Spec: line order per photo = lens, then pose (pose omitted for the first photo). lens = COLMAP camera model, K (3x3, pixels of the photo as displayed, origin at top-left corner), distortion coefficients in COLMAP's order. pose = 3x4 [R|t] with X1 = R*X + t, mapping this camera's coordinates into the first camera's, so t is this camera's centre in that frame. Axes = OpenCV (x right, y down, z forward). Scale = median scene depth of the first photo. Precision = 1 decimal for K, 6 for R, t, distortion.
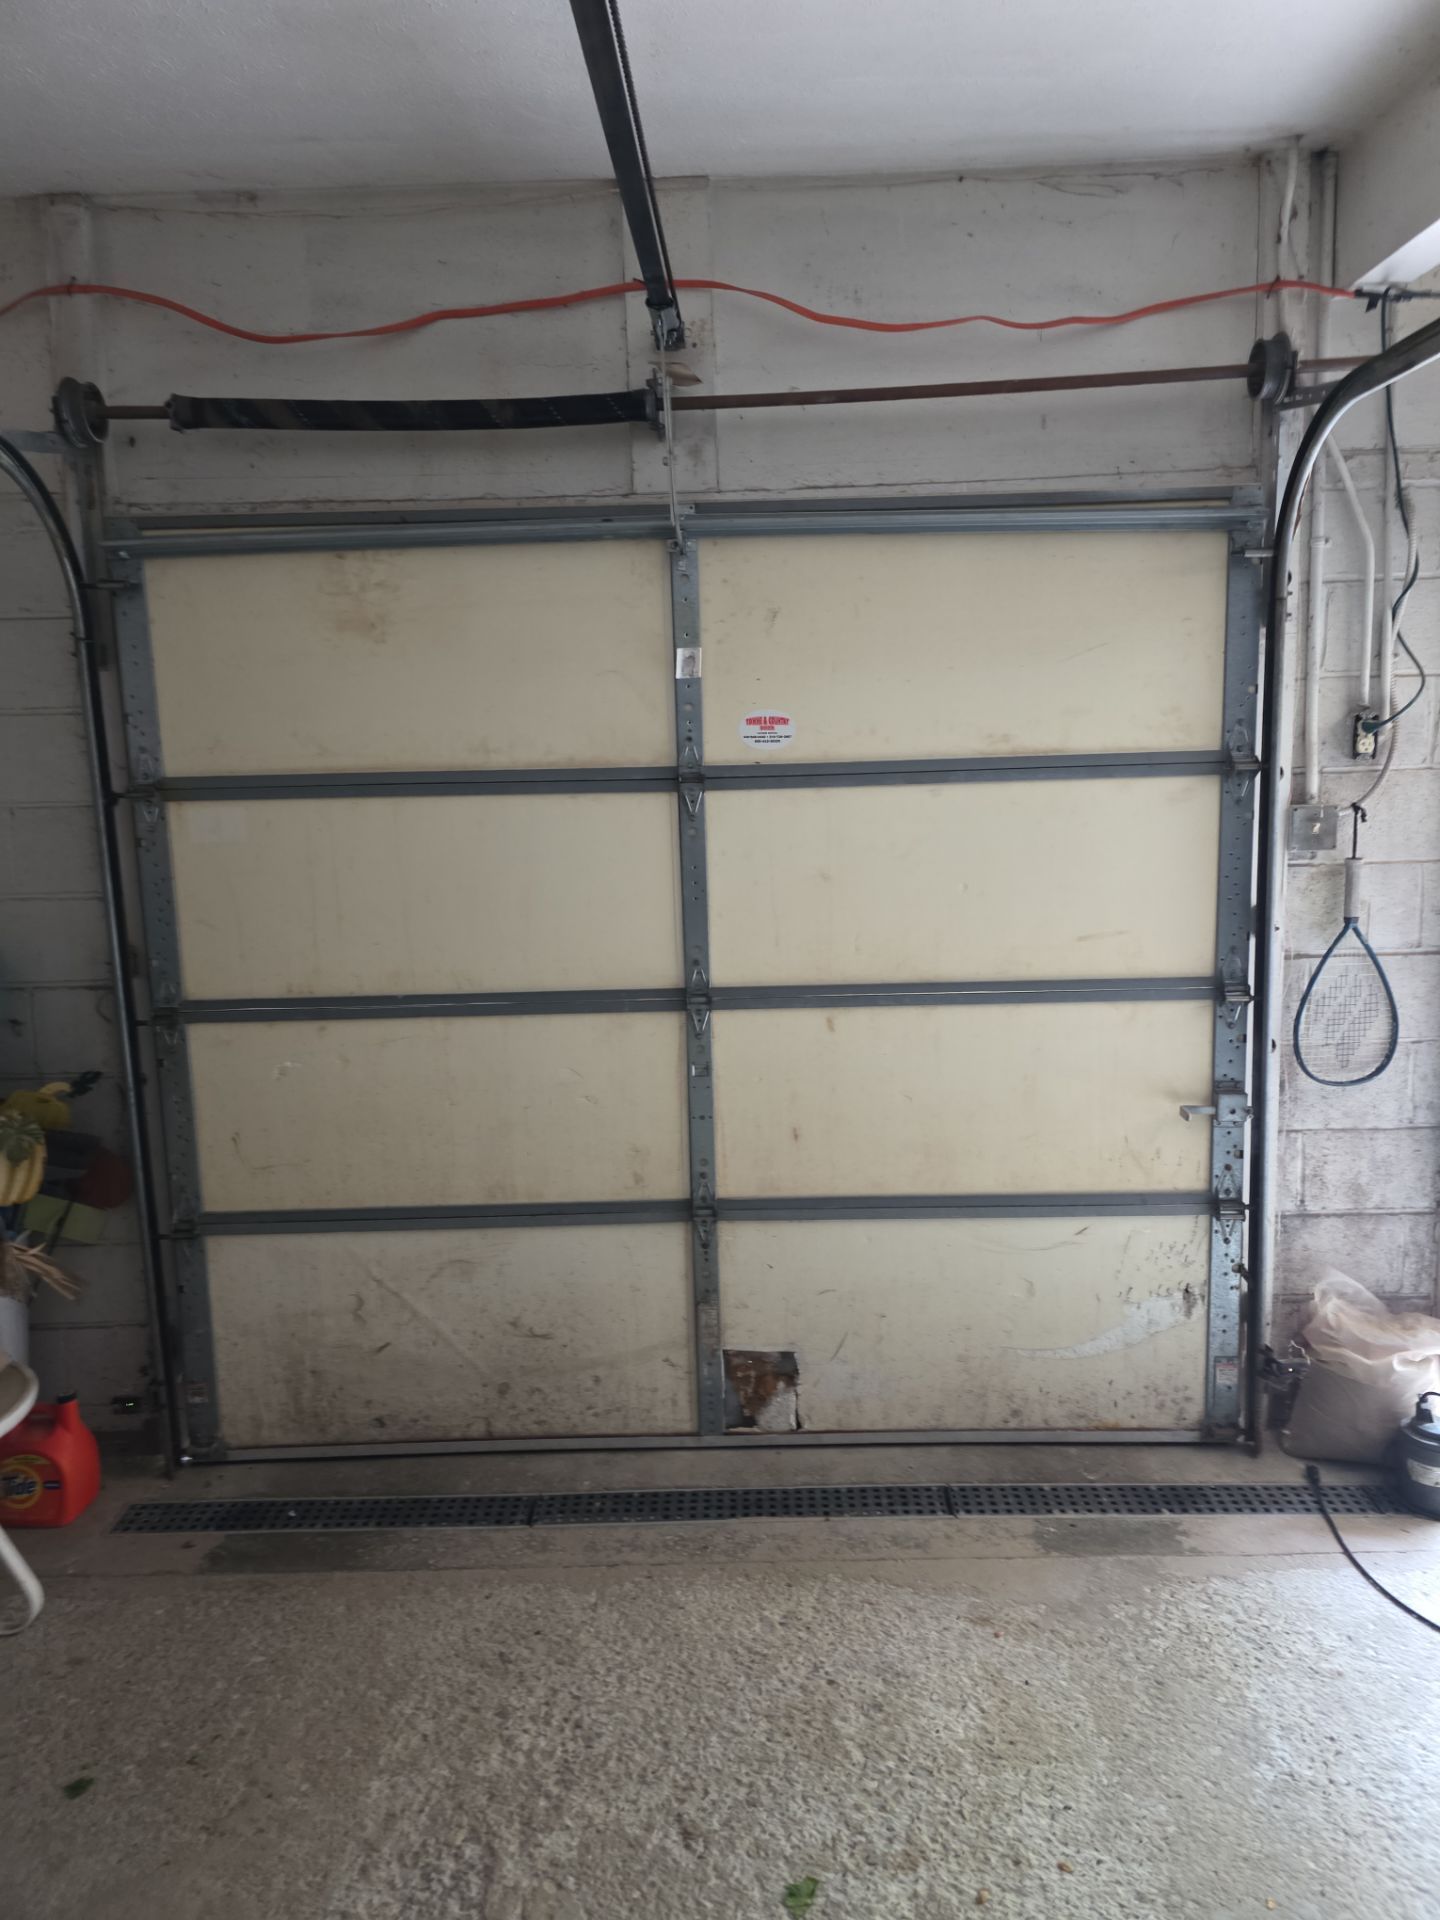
lens RADIAL K [[1391.2, 0, 752.2], [0, 1391.2, 954.3], [0, 0, 1]] dist [0.052999, -0.064182]
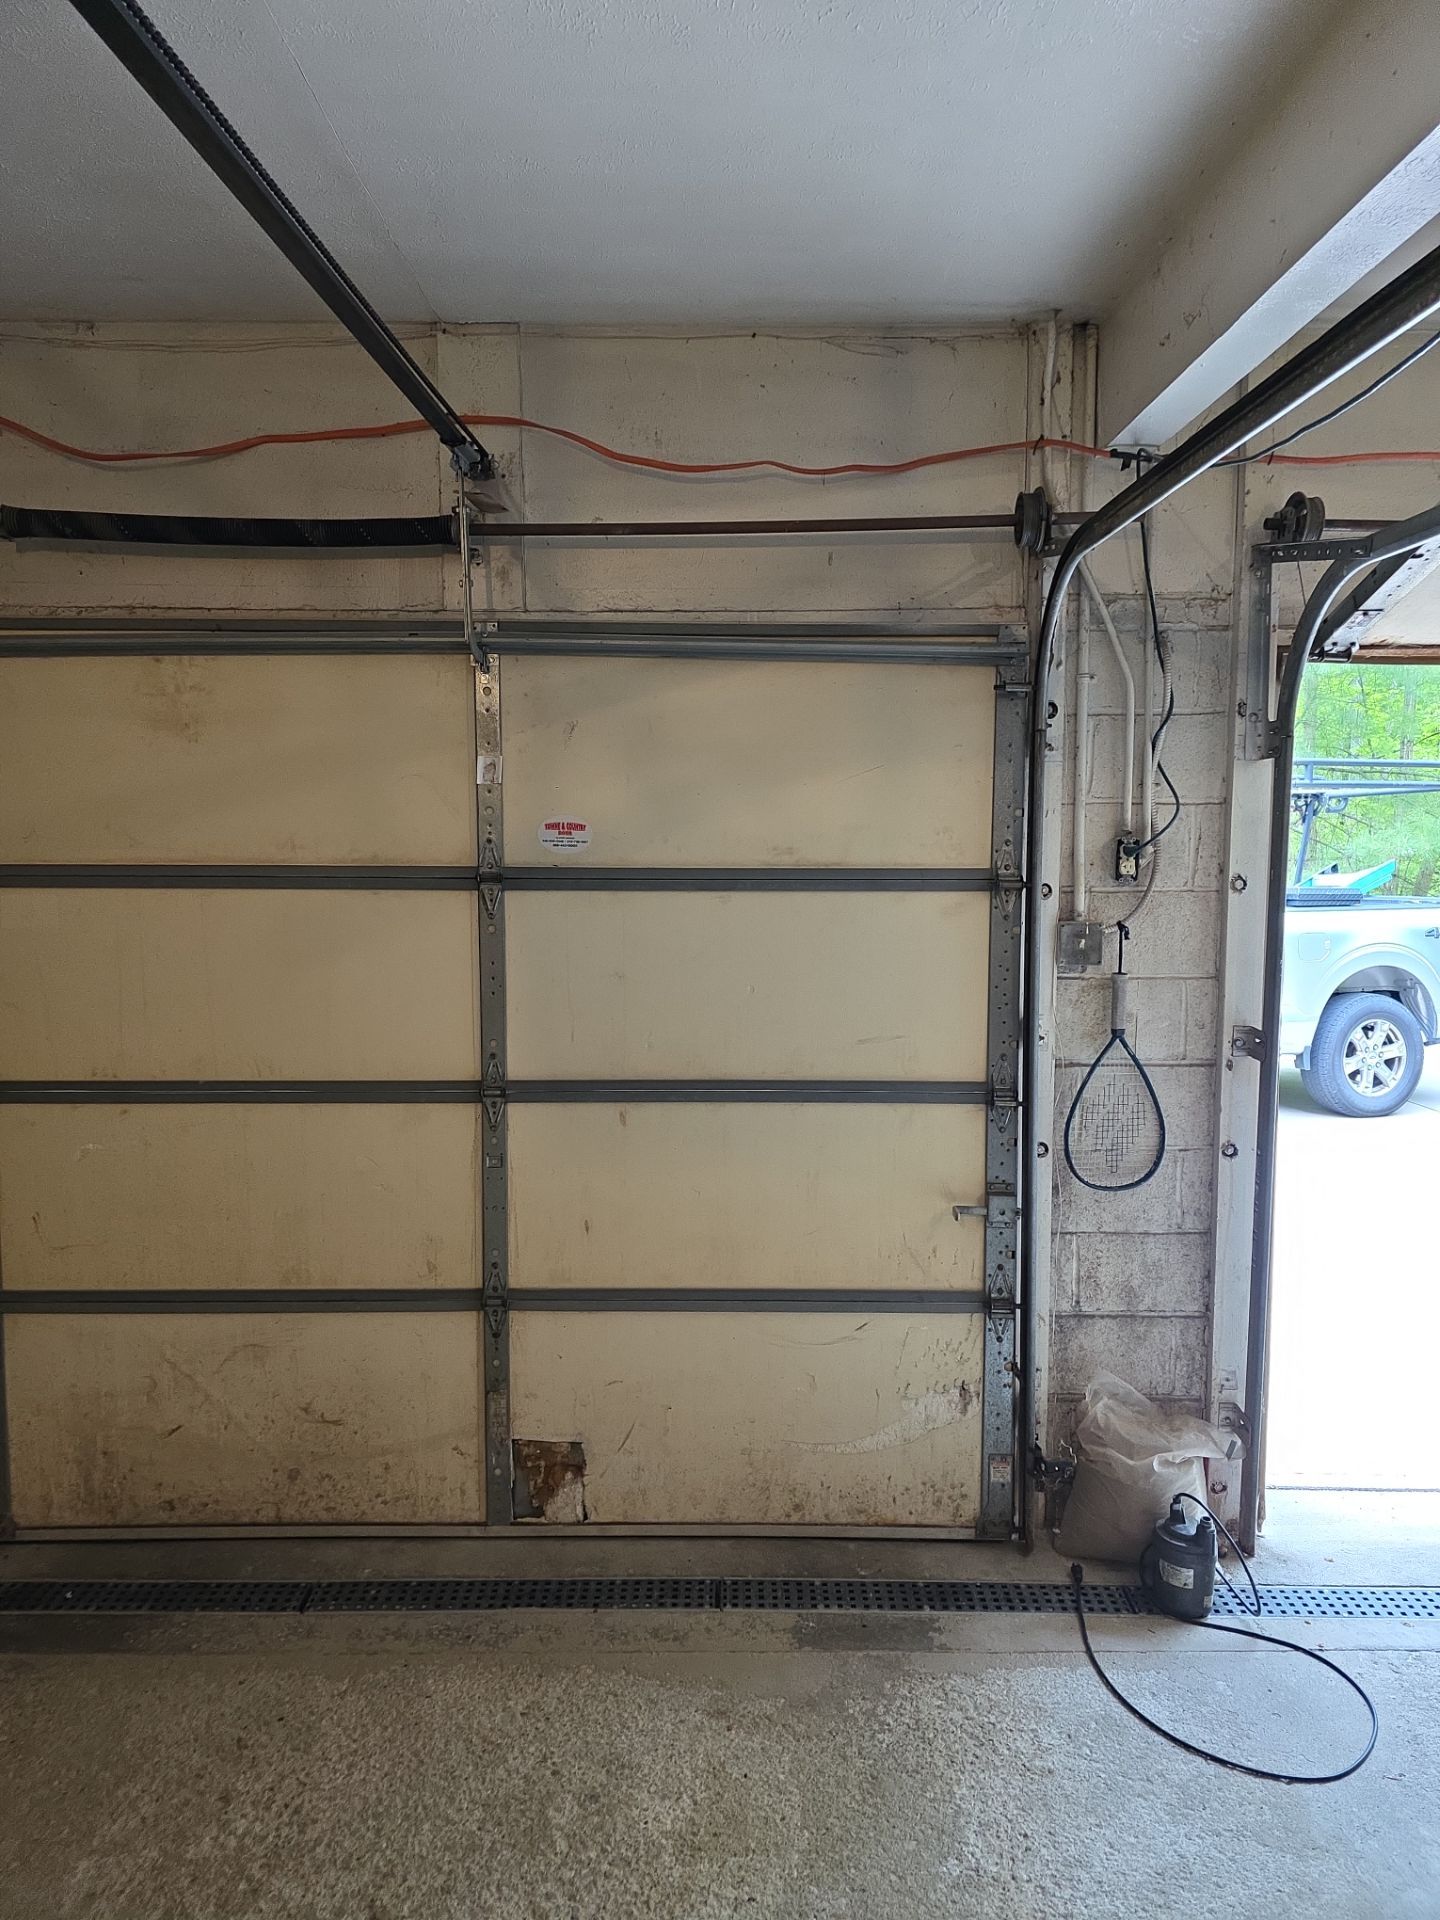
lens RADIAL K [[1391.2, 0, 752.2], [0, 1391.2, 954.3], [0, 0, 1]] dist [0.052999, -0.064182]
pose [[0.999444, 0.027568, 0.018727, 0.135646], [-0.026364, 0.997742, -0.061773, -0.010798], [-0.020387, 0.061245, 0.997915, -0.044440]]
